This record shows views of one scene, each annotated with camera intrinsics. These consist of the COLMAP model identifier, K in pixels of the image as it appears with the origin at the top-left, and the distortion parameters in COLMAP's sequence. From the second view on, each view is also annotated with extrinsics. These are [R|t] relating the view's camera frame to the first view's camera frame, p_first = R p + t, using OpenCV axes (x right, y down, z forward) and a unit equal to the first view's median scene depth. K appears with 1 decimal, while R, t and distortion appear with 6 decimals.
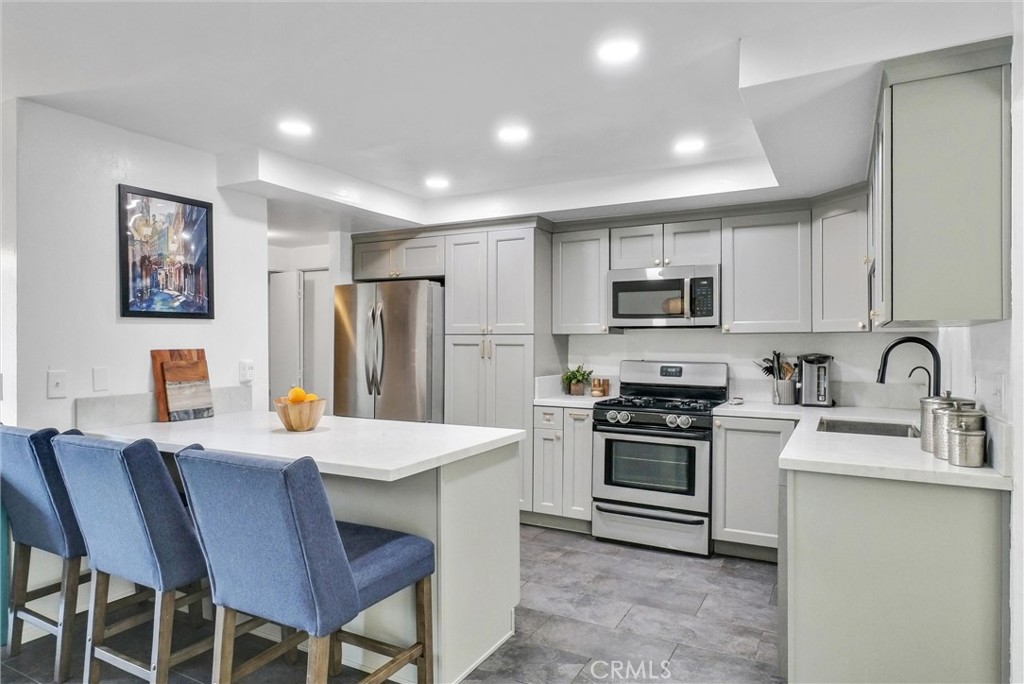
lens RADIAL K [[616.1, 0, 509.3], [0, 616.1, 341.9], [0, 0, 1]] dist [-0.001011, 0.006099]
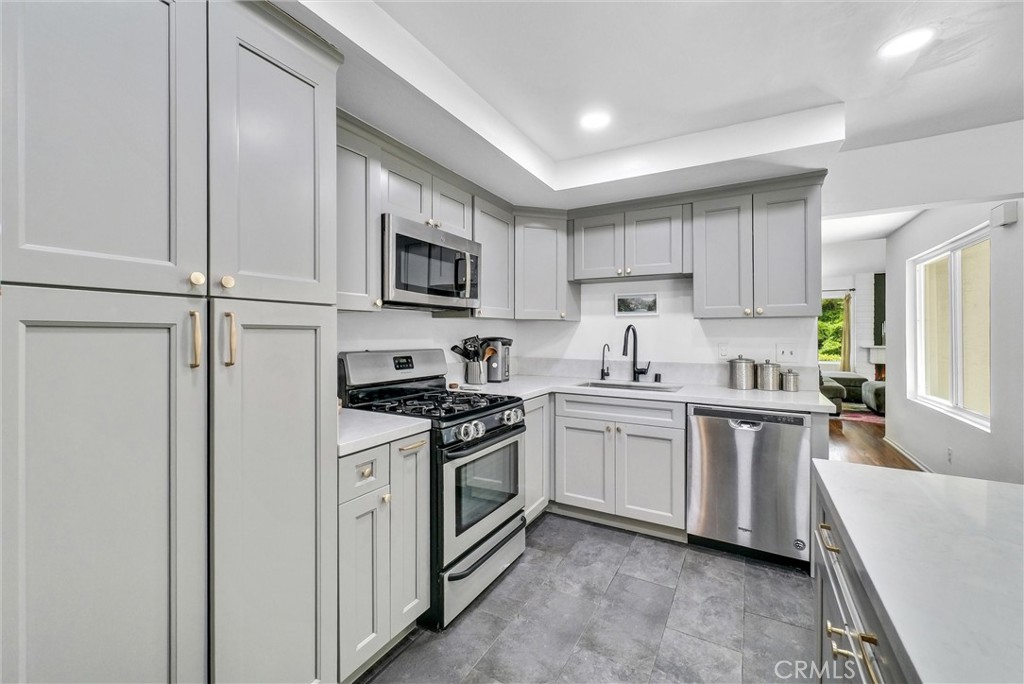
lens RADIAL K [[421.3, 0, 523.3], [0, 421.3, 330.3], [0, 0, 1]] dist [-0.005414, 0.000594]
pose [[0.008872, 0.000782, 0.999960, -0.338677], [-0.006361, 0.999980, -0.000725, 0.007121], [-0.999940, -0.006354, 0.008877, 1.033342]]
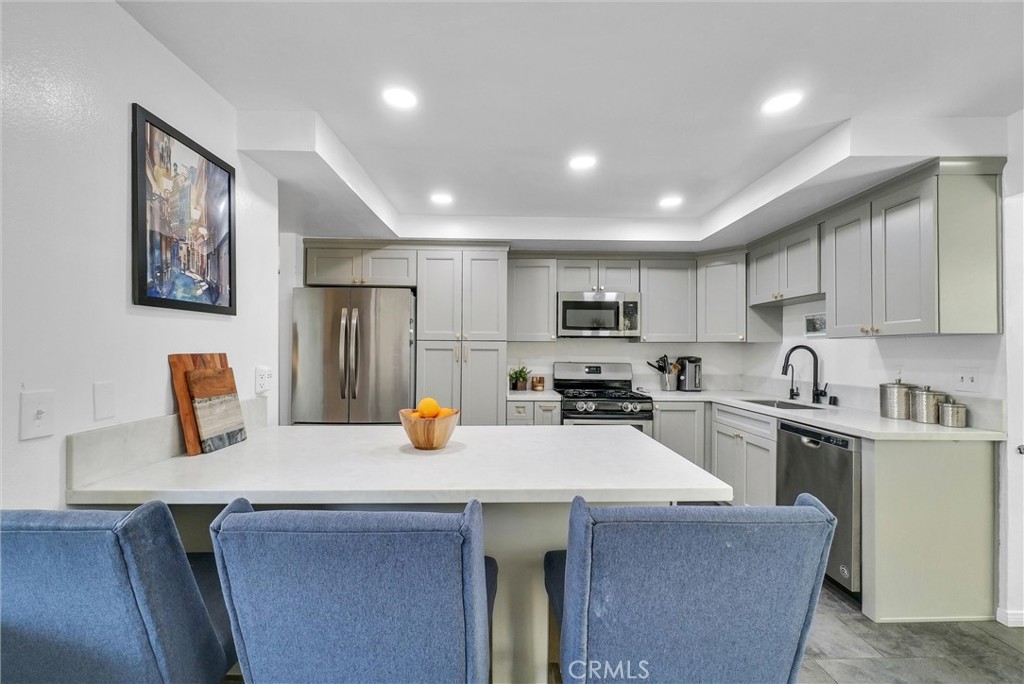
lens RADIAL K [[421.3, 0, 515.0], [0, 421.3, 347.6], [0, 0, 1]] dist [-0.005414, 0.000594]
pose [[0.870338, 0.006427, 0.492412, -0.420487], [-0.004568, 0.999977, -0.004978, 0.005253], [-0.492433, 0.002083, 0.870348, 0.345137]]
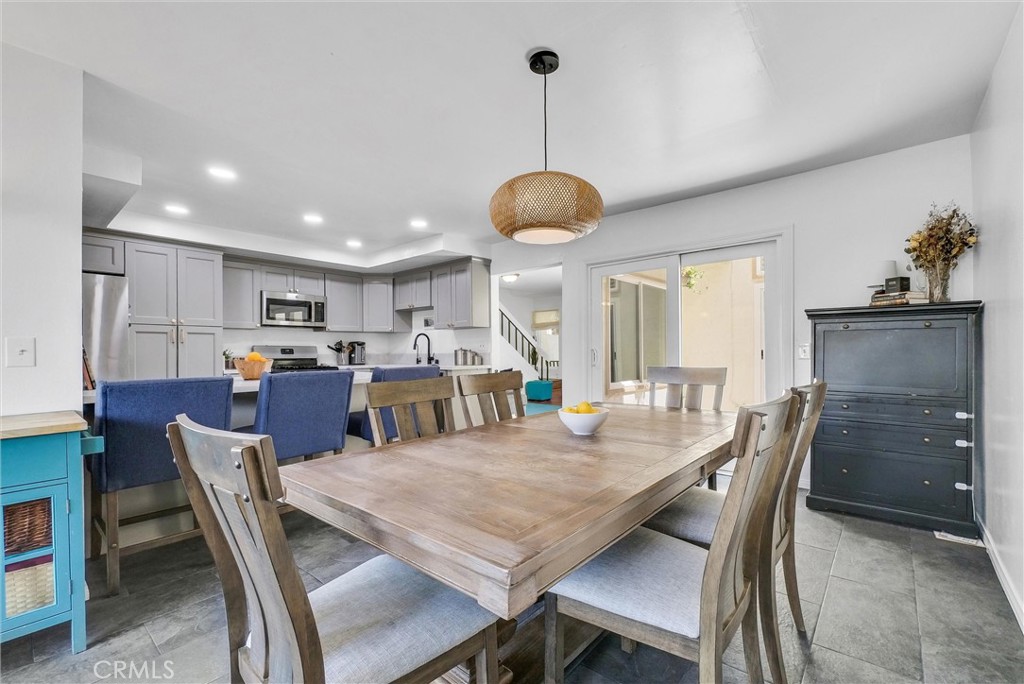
lens RADIAL K [[421.3, 0, 535.0], [0, 421.3, 341.8], [0, 0, 1]] dist [-0.005414, 0.000594]
pose [[0.166630, 0.015286, 0.985901, -1.005059], [0.009798, 0.999805, -0.017157, 0.058359], [-0.985971, 0.012519, 0.166448, 0.111658]]
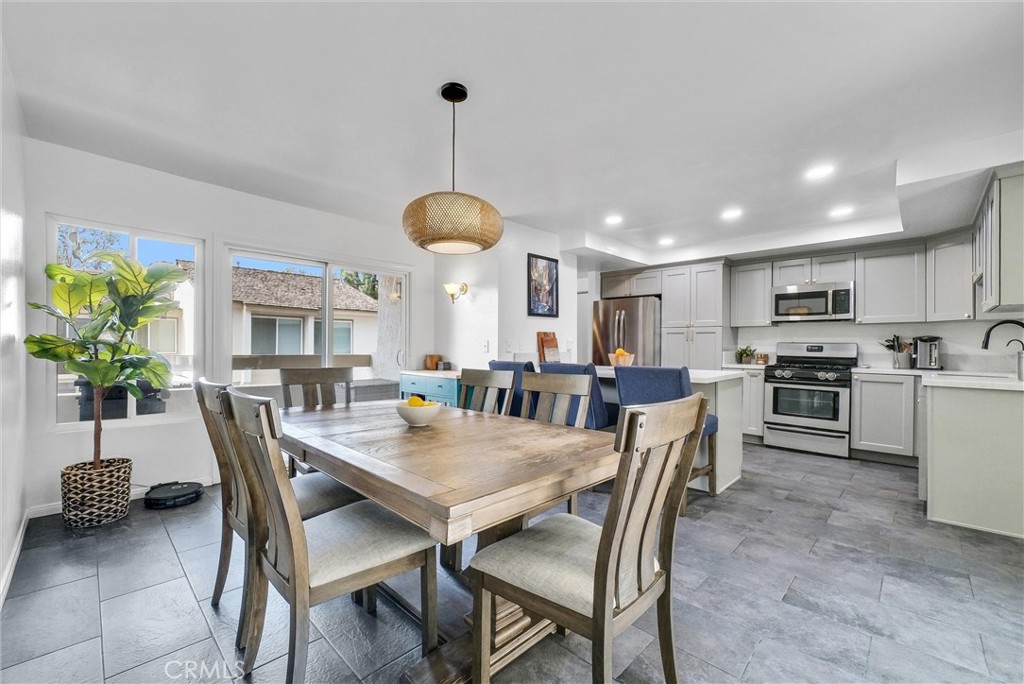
lens RADIAL K [[421.3, 0, 506.2], [0, 421.3, 344.9], [0, 0, 1]] dist [-0.005414, 0.000594]
pose [[0.959896, 0.004232, -0.280325, -0.251677], [-0.004680, 0.999989, -0.000927, 0.052430], [0.280318, 0.002202, 0.959905, -0.348454]]
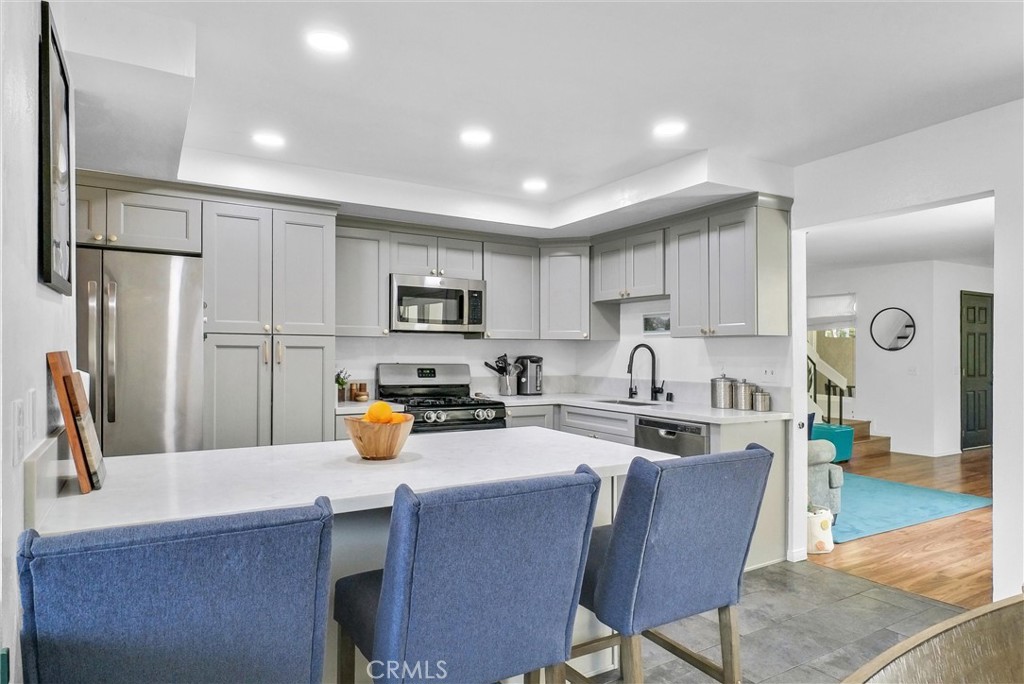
lens RADIAL K [[616.1, 0, 526.0], [0, 616.1, 347.5], [0, 0, 1]] dist [-0.001011, 0.006099]
pose [[0.499360, 0.007131, 0.866365, -0.724447], [-0.006828, 0.999967, -0.004295, 0.008206], [-0.866368, -0.003771, 0.499393, 0.377239]]
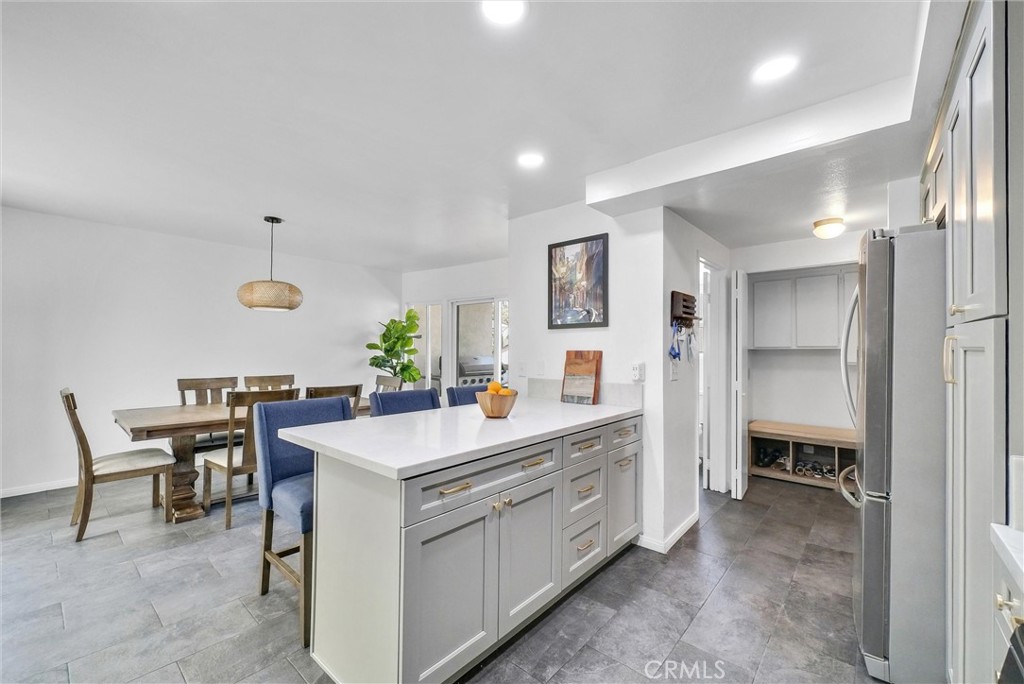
lens RADIAL K [[421.3, 0, 516.5], [0, 421.3, 339.5], [0, 0, 1]] dist [-0.005414, 0.000594]
pose [[-0.213520, -0.021300, -0.976707, 0.366663], [-0.002202, 0.999770, -0.021322, 0.007312], [0.976936, -0.002402, -0.213517, 0.973364]]
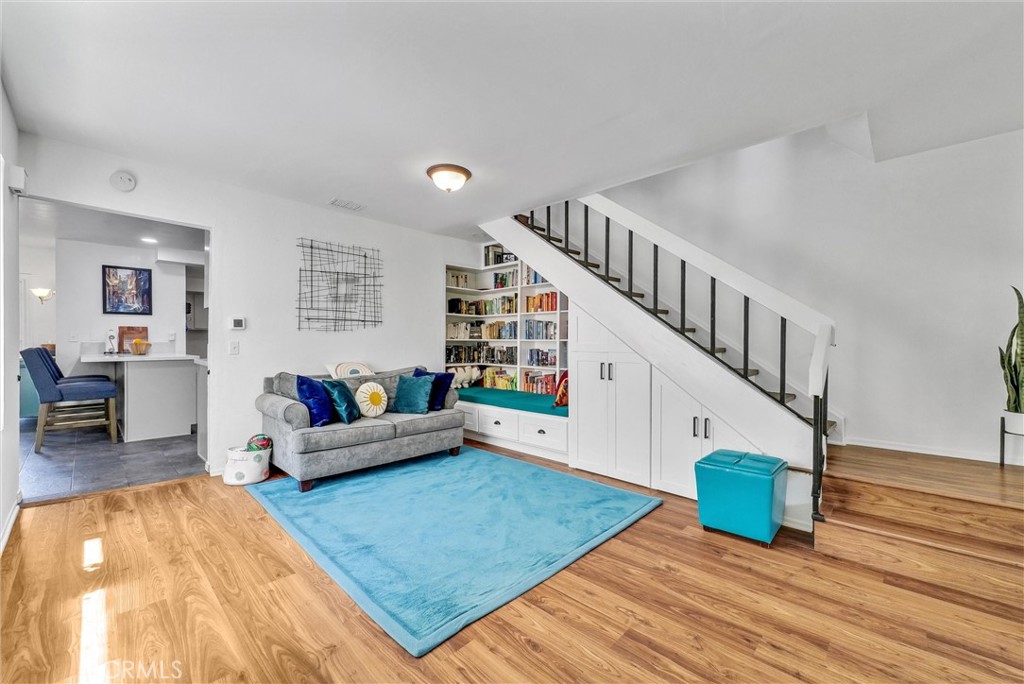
lens RADIAL K [[421.3, 0, 512.0], [0, 421.3, 344.0], [0, 0, 1]] dist [-0.005414, 0.000594]
pose [[0.961696, 0.003755, -0.274094, 1.369849], [-0.000835, 0.999942, 0.010772, 0.060021], [0.274119, -0.010130, 0.961643, -0.243420]]
